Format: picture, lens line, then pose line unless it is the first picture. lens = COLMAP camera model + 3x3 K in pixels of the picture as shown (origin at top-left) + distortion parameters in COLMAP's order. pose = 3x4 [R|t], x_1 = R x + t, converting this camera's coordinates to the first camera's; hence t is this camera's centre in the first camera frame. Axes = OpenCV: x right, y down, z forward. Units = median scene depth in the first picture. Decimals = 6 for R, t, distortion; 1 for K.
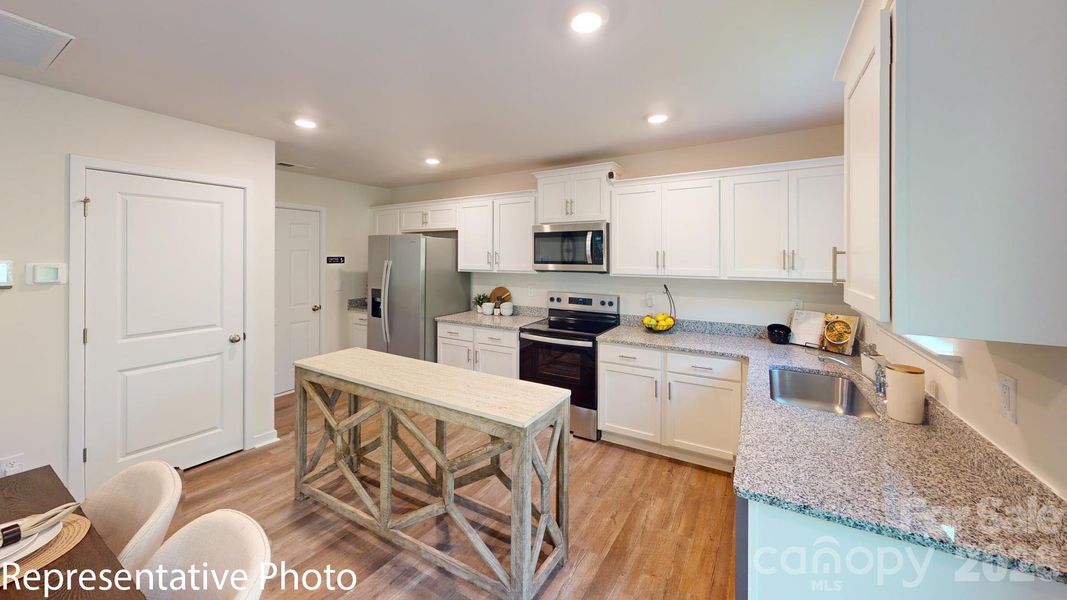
lens RADIAL K [[373.2, 0, 552.9], [0, 373.2, 285.5], [0, 0, 1]] dist [-0.005694, -0.000046]
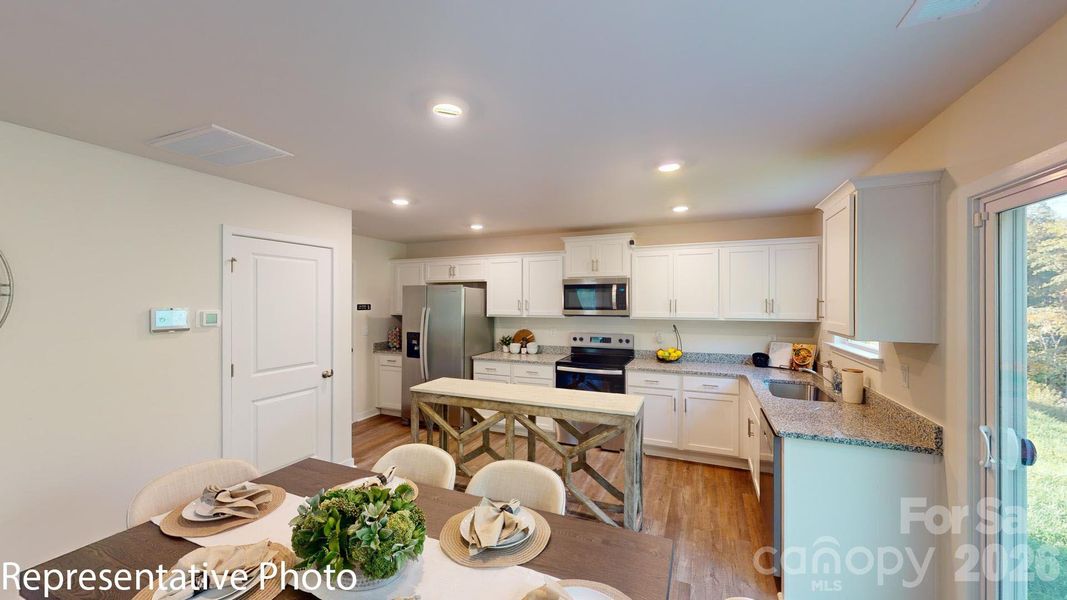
lens RADIAL K [[387.9, 0, 533.5], [0, 387.9, 300.0], [0, 0, 1]] dist [-0.014282, 0.000249]
pose [[0.993932, -0.002355, 0.109975, -0.333436], [0.011339, 0.996638, -0.081138, 0.014451], [-0.109415, 0.081892, 0.990617, -0.291603]]
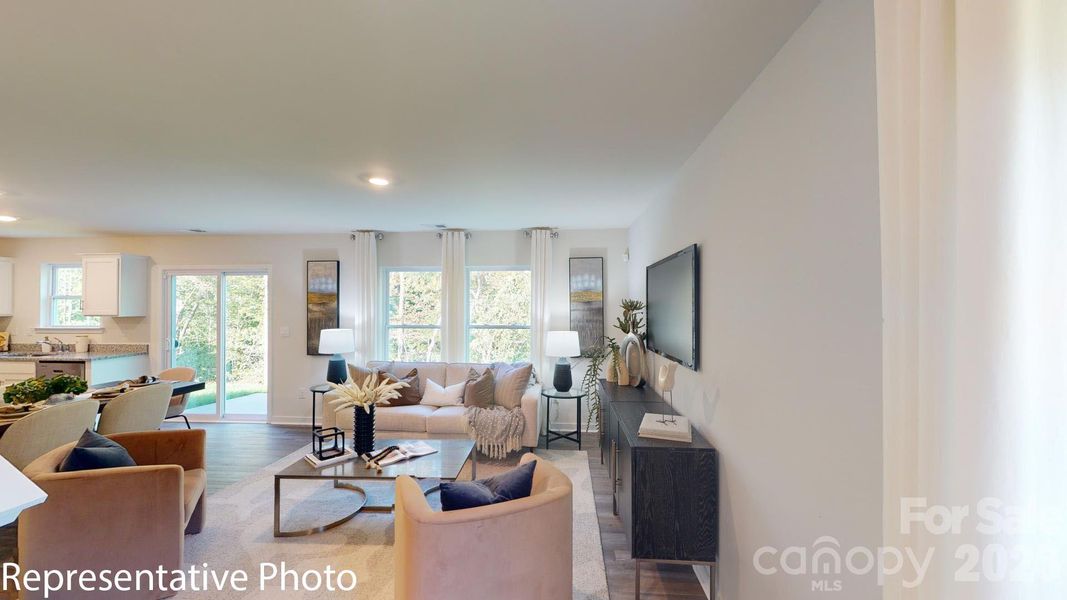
lens RADIAL K [[383.6, 0, 533.5], [0, 383.6, 300.0], [0, 0, 1]] dist [-0.022146, -0.000132]
pose [[-0.442737, 0.014101, 0.896540, -1.856629], [0.075265, 0.996932, 0.021488, 0.061748], [-0.893487, 0.076992, -0.442440, -0.568116]]
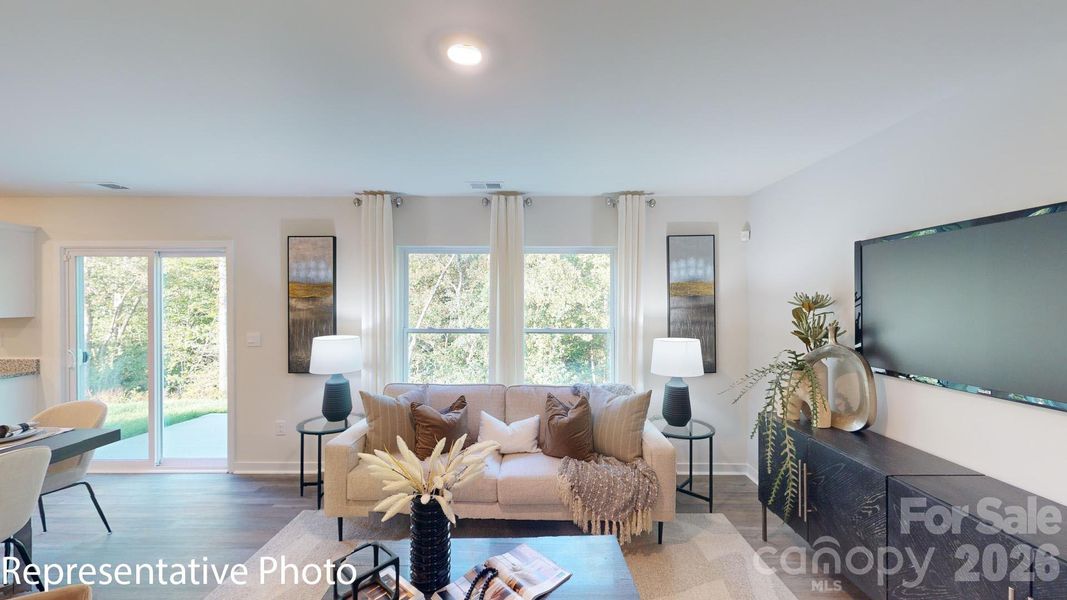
lens RADIAL K [[387.9, 0, 533.5], [0, 387.9, 300.0], [0, 0, 1]] dist [-0.014282, 0.000249]
pose [[-0.504066, 0.000795, 0.863665, -1.336894], [0.071535, 0.996602, 0.040832, 0.049845], [-0.860697, 0.082364, -0.502410, -0.478169]]
